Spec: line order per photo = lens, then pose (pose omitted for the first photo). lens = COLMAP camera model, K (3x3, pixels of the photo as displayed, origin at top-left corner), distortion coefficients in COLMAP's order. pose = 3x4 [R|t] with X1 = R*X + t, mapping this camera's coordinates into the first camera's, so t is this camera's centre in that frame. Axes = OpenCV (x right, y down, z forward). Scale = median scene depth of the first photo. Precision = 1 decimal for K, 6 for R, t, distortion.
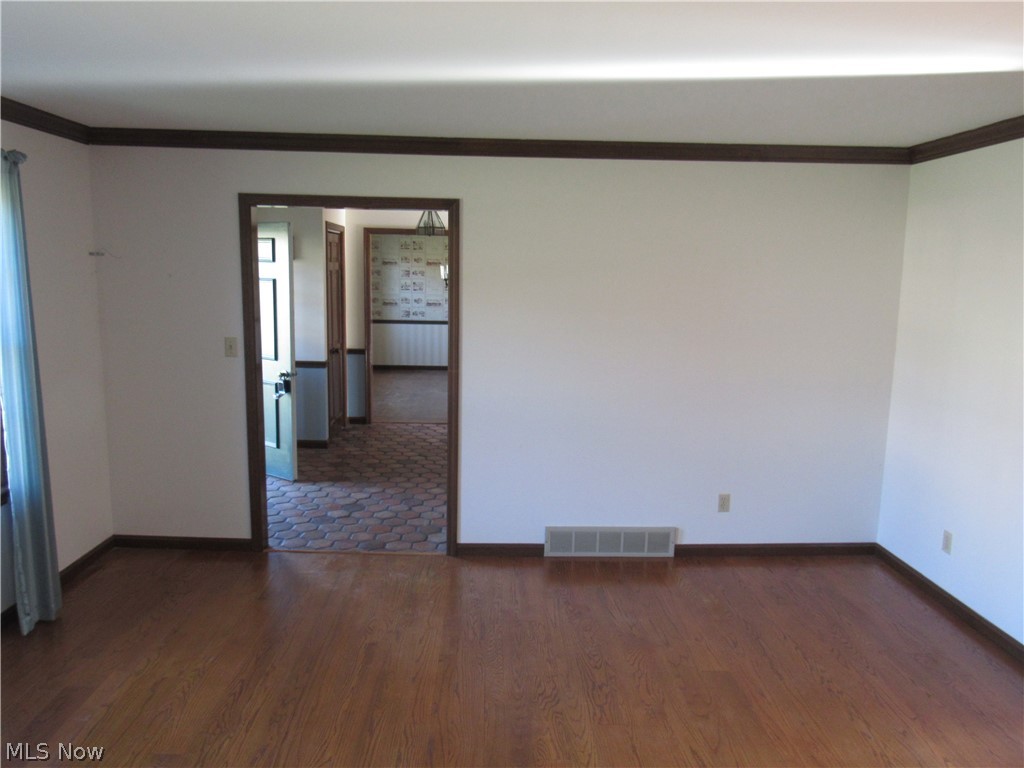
lens RADIAL K [[754.7, 0, 513.3], [0, 754.7, 367.0], [0, 0, 1]] dist [-0.001161, 0.005223]
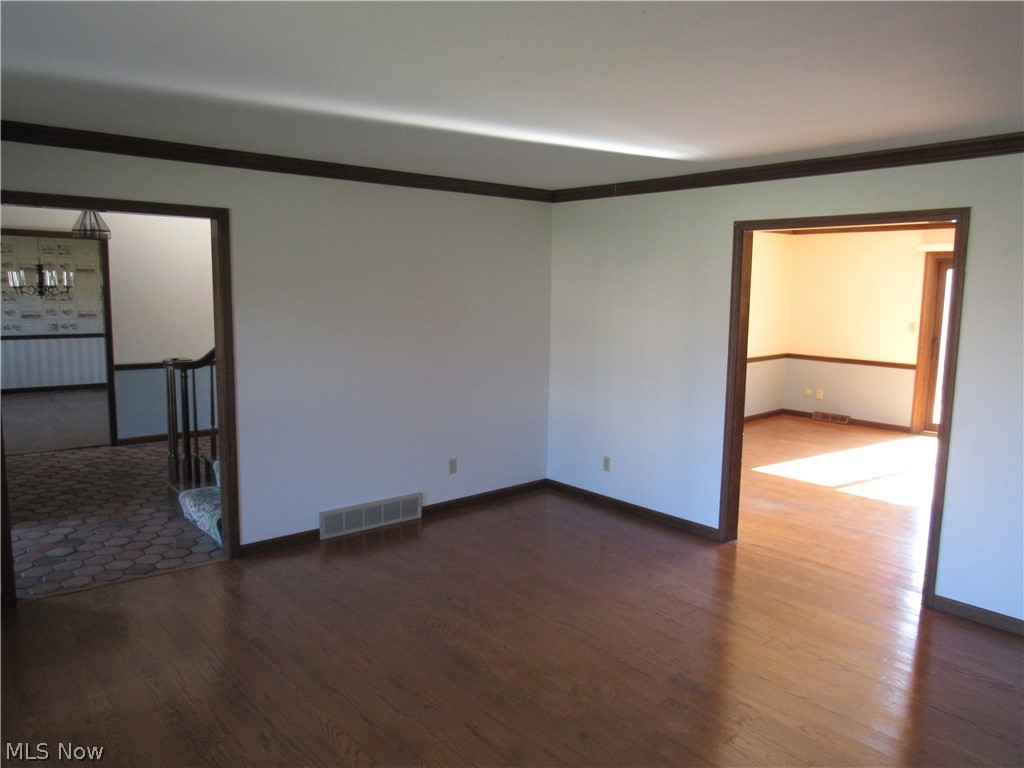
lens RADIAL K [[744.3, 0, 512.0], [0, 744.3, 384.0], [0, 0, 1]] dist [-0.039236, 0.034537]
pose [[0.778084, -0.086768, 0.622139, -0.386134], [0.075951, 0.996143, 0.043941, -0.001042], [-0.623552, 0.013063, 0.781673, -0.018668]]
